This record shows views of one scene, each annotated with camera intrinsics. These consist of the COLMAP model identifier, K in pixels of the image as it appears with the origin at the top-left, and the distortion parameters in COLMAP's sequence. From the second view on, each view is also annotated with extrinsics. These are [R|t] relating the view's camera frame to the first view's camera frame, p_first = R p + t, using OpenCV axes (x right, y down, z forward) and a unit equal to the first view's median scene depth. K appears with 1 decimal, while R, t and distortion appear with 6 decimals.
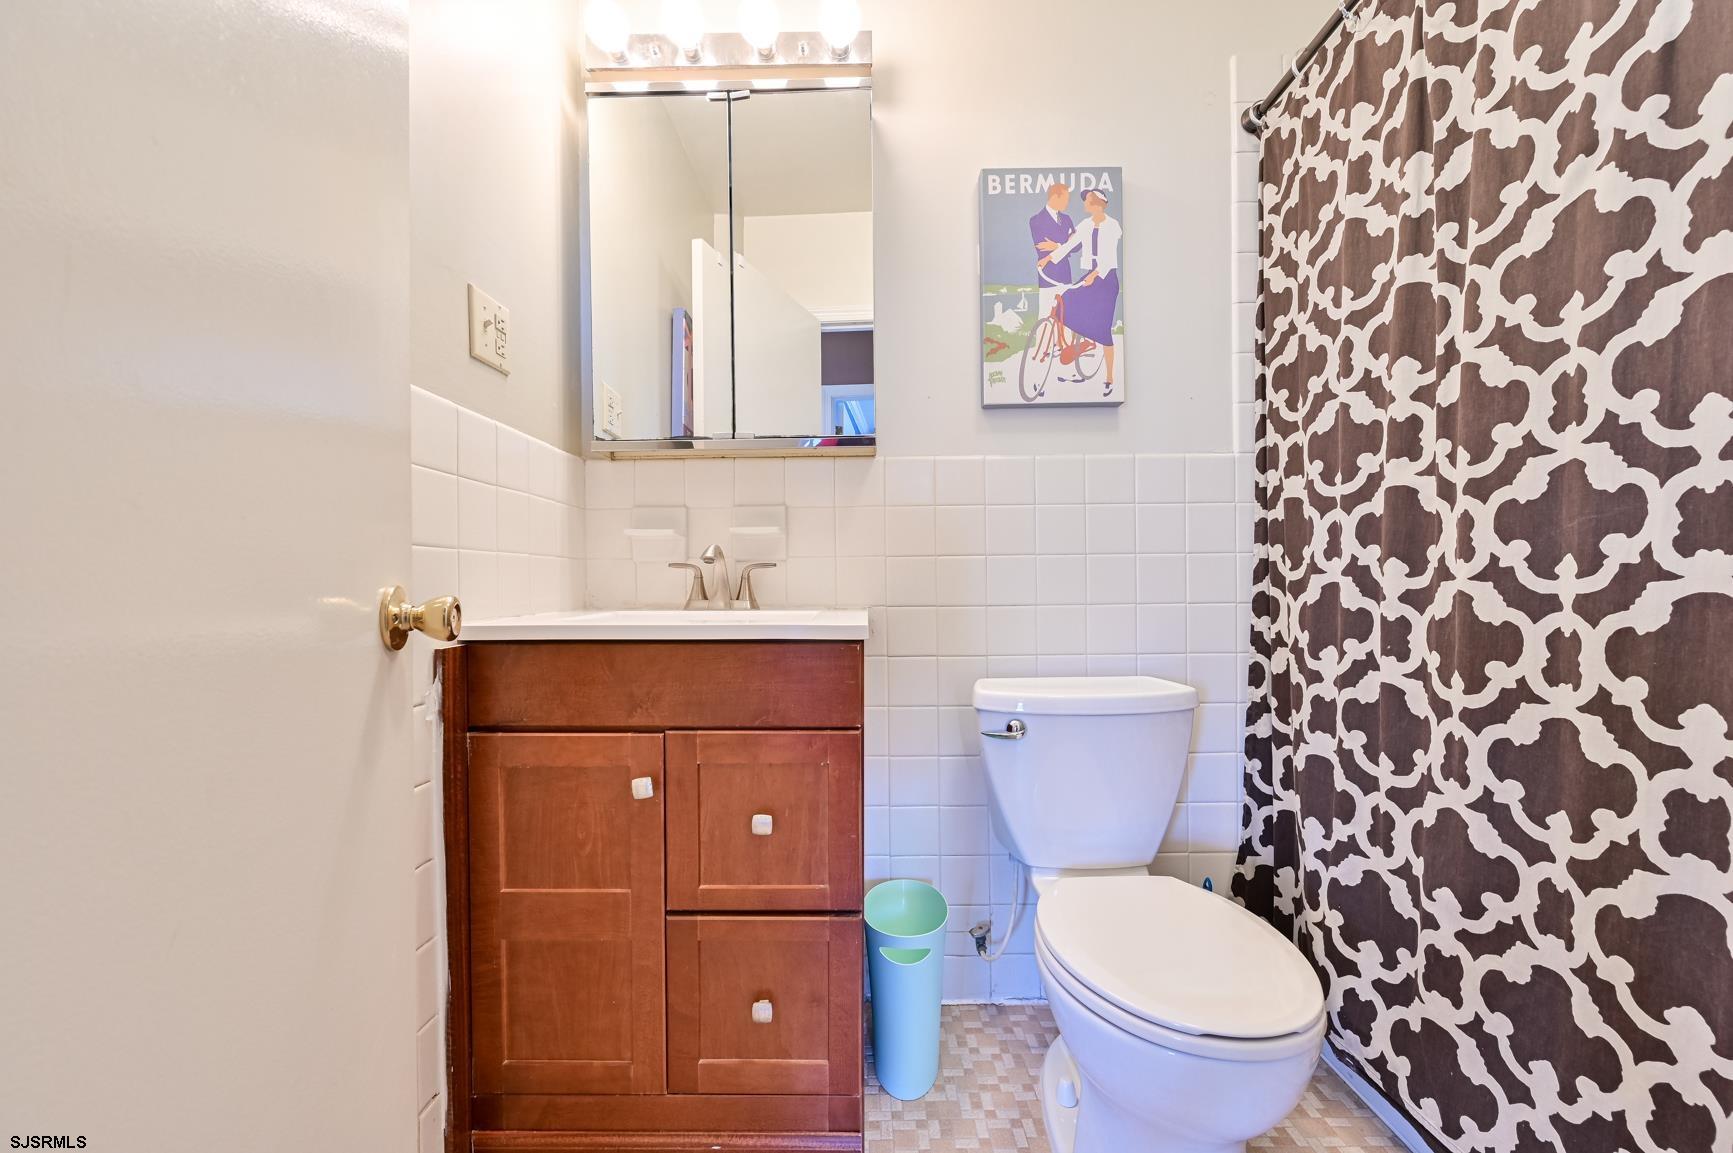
lens RADIAL K [[681.3, 0, 866.9], [0, 681.3, 587.8], [0, 0, 1]] dist [-0.001198, -0.000020]
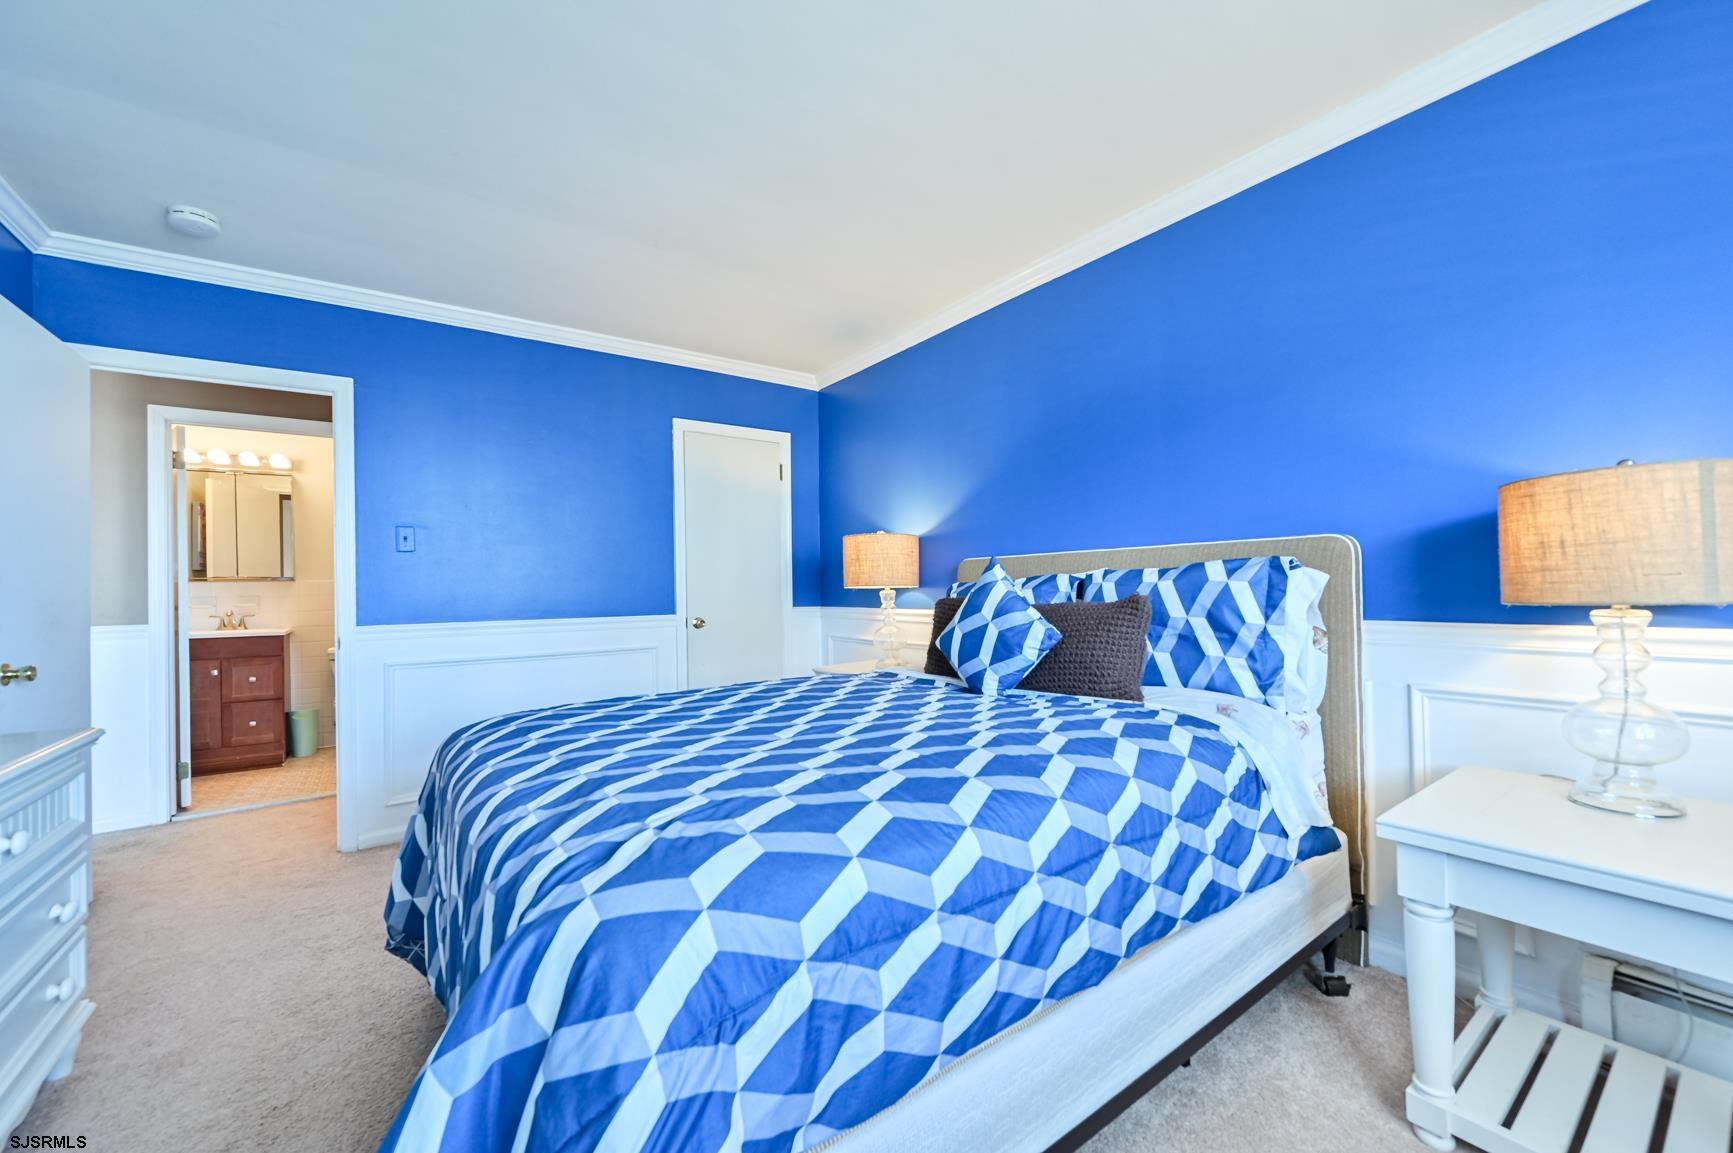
lens RADIAL K [[681.3, 0, 866.9], [0, 681.3, 587.8], [0, 0, 1]] dist [-0.001198, -0.000020]
pose [[0.811095, -0.000582, 0.584914, 0.464519], [0.006711, 0.999943, -0.008312, -0.161874], [-0.584876, 0.010667, 0.811053, -4.616704]]
